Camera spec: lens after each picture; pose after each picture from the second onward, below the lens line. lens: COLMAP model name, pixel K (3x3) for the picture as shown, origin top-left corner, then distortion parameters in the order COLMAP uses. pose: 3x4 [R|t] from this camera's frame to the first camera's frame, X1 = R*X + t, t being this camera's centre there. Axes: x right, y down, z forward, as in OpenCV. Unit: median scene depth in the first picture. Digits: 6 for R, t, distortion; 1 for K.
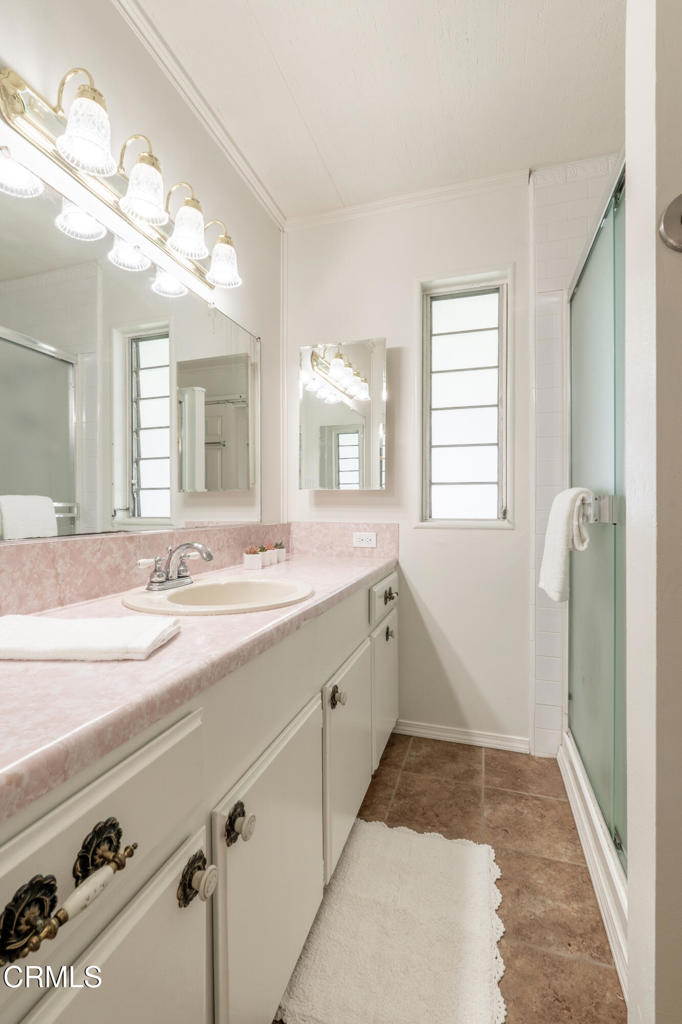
lens RADIAL K [[495.2, 0, 341.0], [0, 495.2, 512.0], [0, 0, 1]] dist [-0.000193, -0.000980]
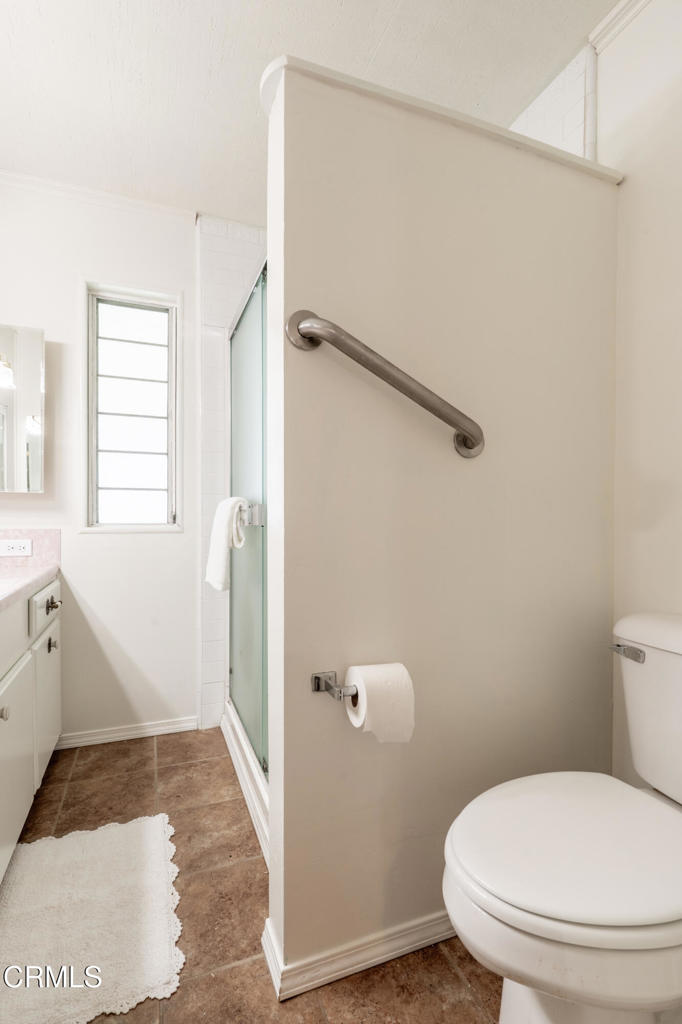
lens RADIAL K [[479.8, 0, 362.3], [0, 479.8, 520.6], [0, 0, 1]] dist [-0.001711, -0.000691]
pose [[0.764427, -0.004570, 0.644694, -0.040445], [-0.000345, 0.999972, 0.007497, 0.000156], [-0.644710, -0.005954, 0.764404, -0.089831]]
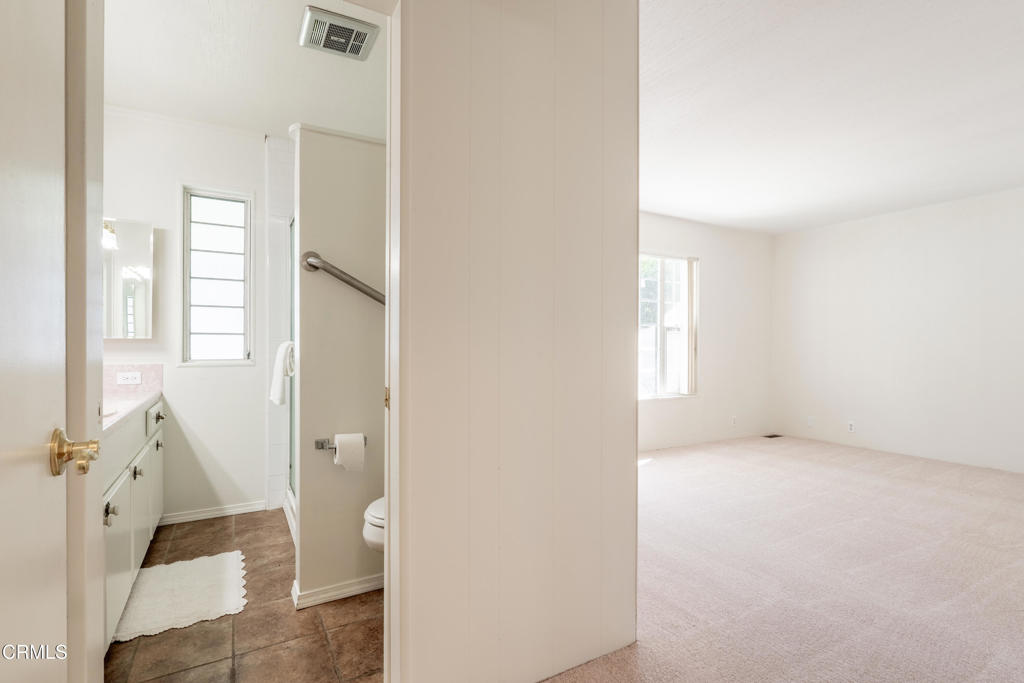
lens RADIAL K [[479.8, 0, 483.1], [0, 479.8, 339.9], [0, 0, 1]] dist [-0.001711, -0.000691]
pose [[0.721700, 0.004437, 0.692191, -0.180160], [0.008257, 0.999853, -0.015019, -0.018041], [-0.692156, 0.016555, 0.721558, -0.599446]]
